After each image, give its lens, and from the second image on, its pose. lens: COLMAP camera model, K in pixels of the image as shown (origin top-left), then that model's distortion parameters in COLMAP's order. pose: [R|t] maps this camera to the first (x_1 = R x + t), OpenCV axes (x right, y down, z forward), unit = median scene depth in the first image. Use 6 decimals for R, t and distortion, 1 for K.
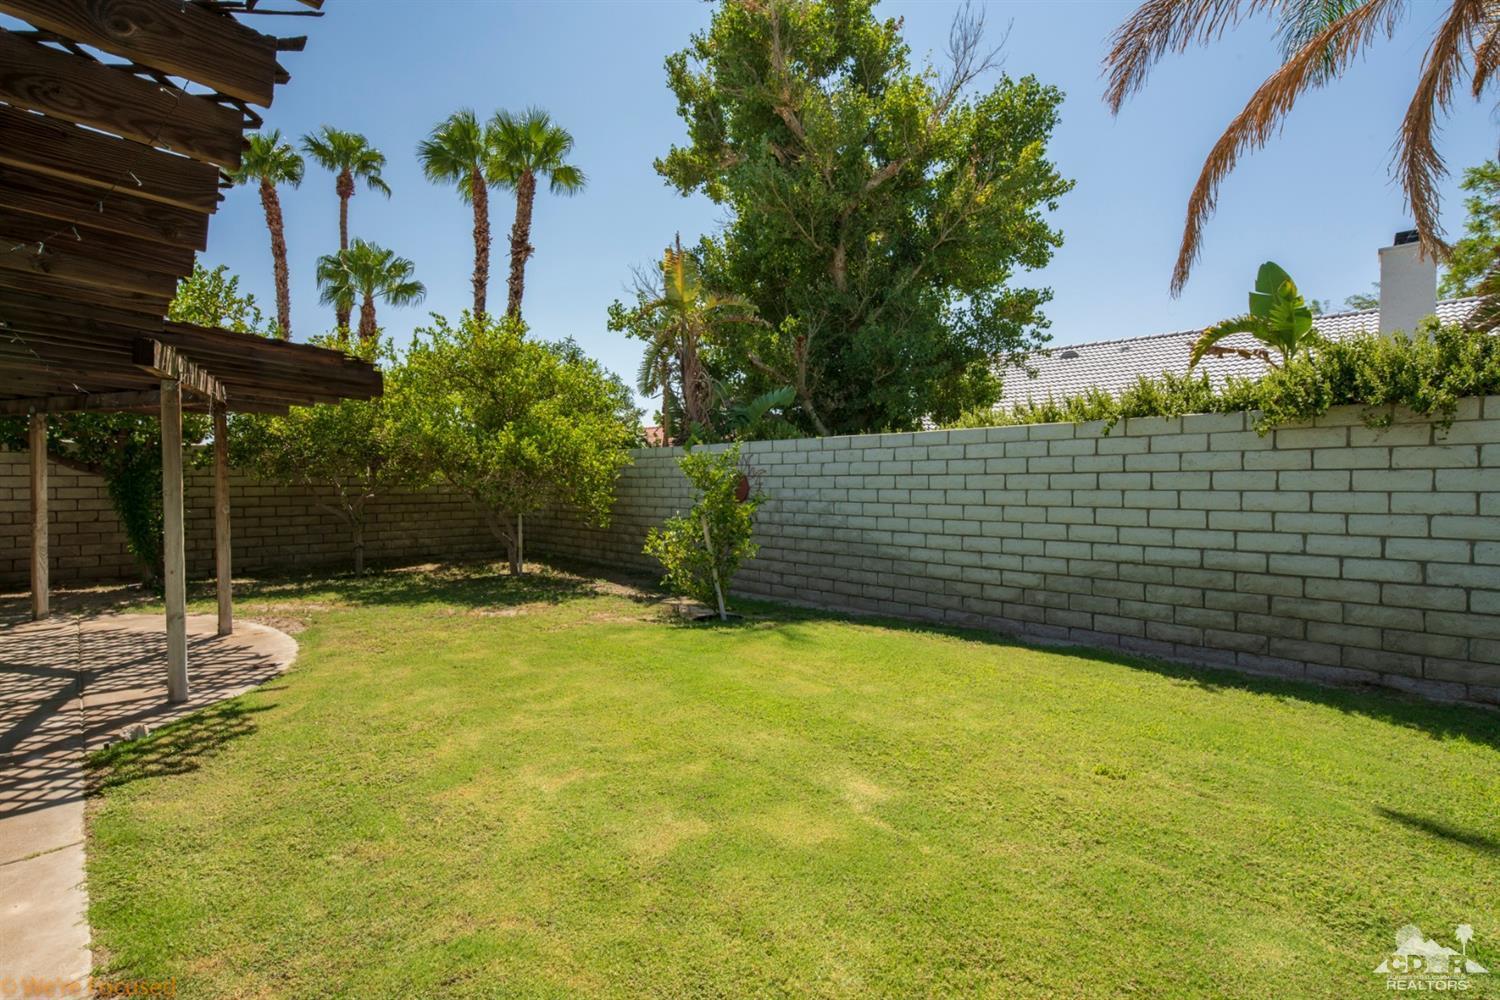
lens RADIAL K [[723.2, 0, 749.8], [0, 723.2, 496.0], [0, 0, 1]] dist [-0.004932, -0.000299]
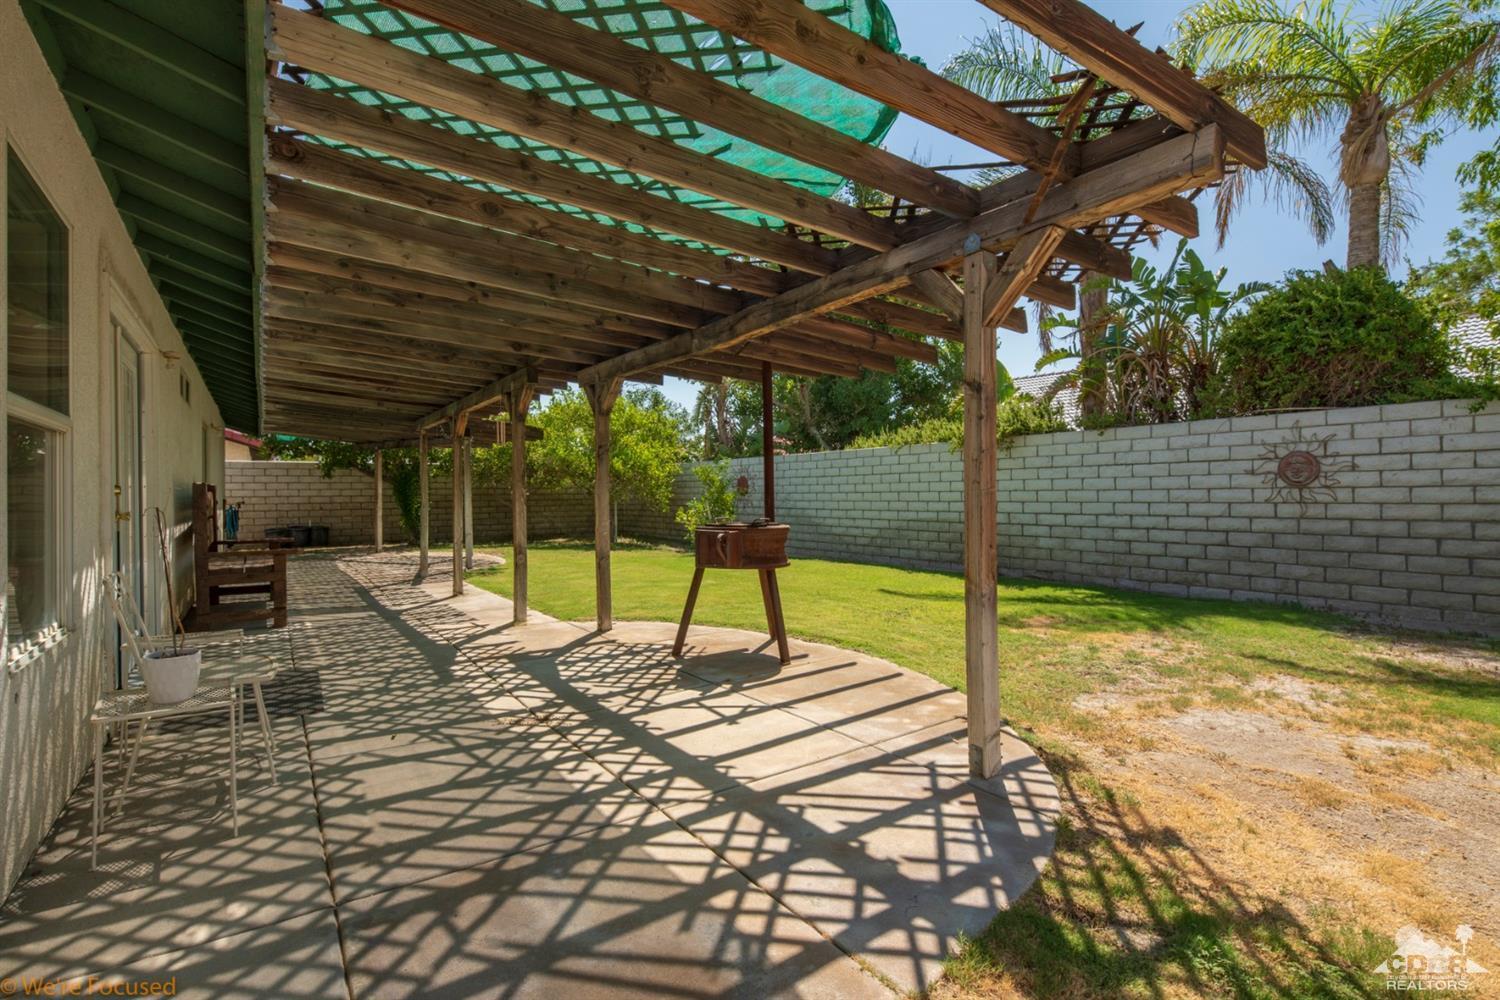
lens RADIAL K [[723.2, 0, 747.6], [0, 723.2, 493.8], [0, 0, 1]] dist [-0.004932, -0.000299]
pose [[0.987599, -0.005854, -0.156887, 0.235004], [0.003112, 0.999838, -0.017713, 0.032184], [0.156966, 0.017005, 0.987458, -0.565606]]
